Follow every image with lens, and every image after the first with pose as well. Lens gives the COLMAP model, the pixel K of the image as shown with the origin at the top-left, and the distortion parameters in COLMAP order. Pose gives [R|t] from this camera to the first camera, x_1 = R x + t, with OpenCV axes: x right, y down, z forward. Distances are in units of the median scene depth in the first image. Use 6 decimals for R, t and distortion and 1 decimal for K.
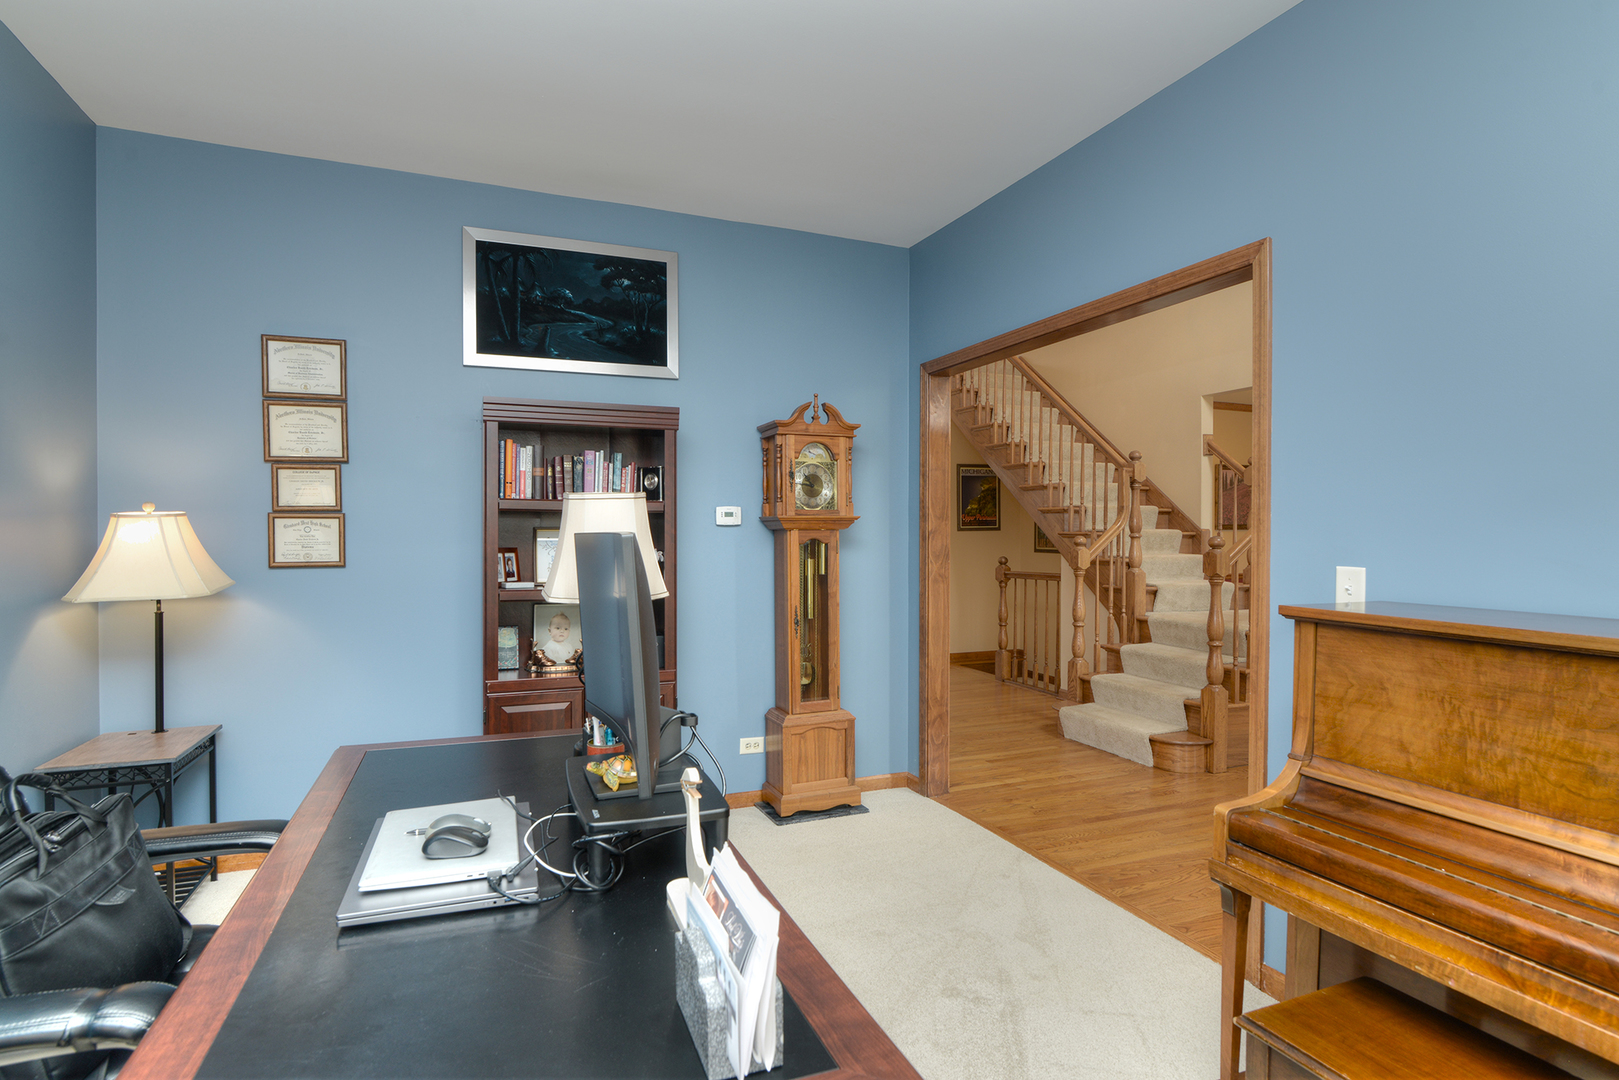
lens RADIAL K [[821.1, 0, 798.0], [0, 821.1, 533.5], [0, 0, 1]] dist [-0.000075, -0.000513]
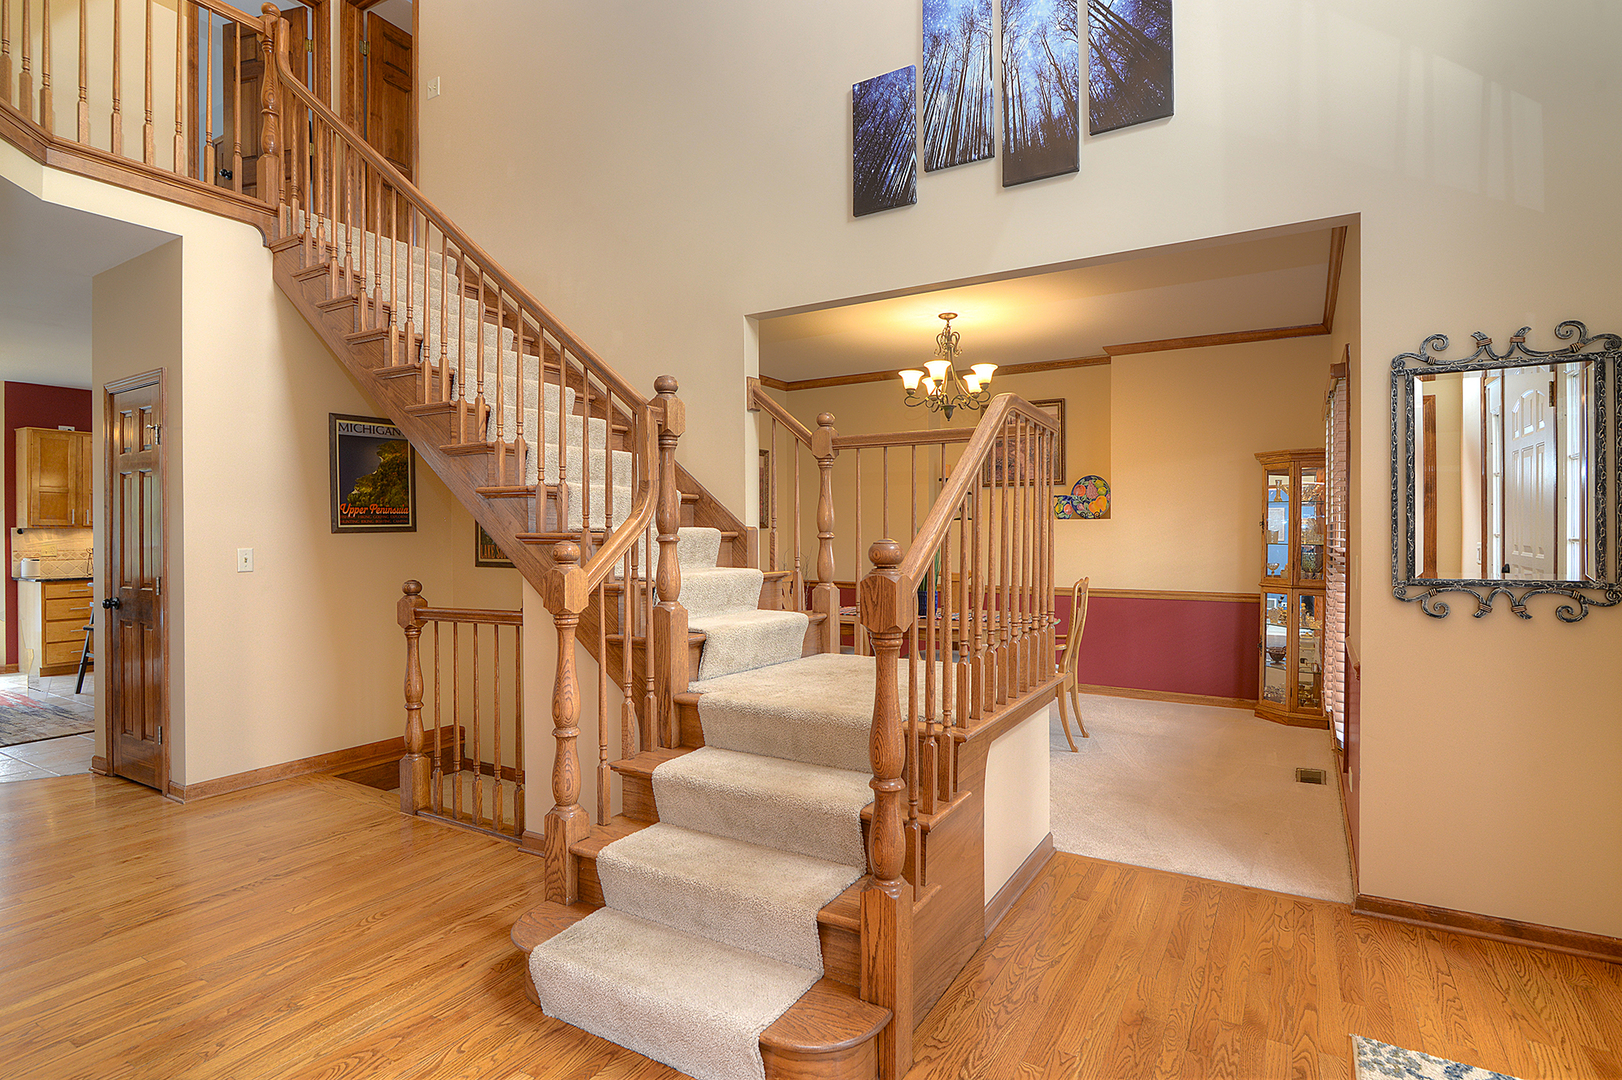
lens RADIAL K [[822.7, 0, 806.8], [0, 822.7, 537.7], [0, 0, 1]] dist [-0.000075, -0.000513]
pose [[0.793755, -0.010990, 0.608138, 0.152765], [0.009689, 0.999938, 0.005424, -0.000274], [-0.608160, 0.001587, 0.793813, 0.498162]]
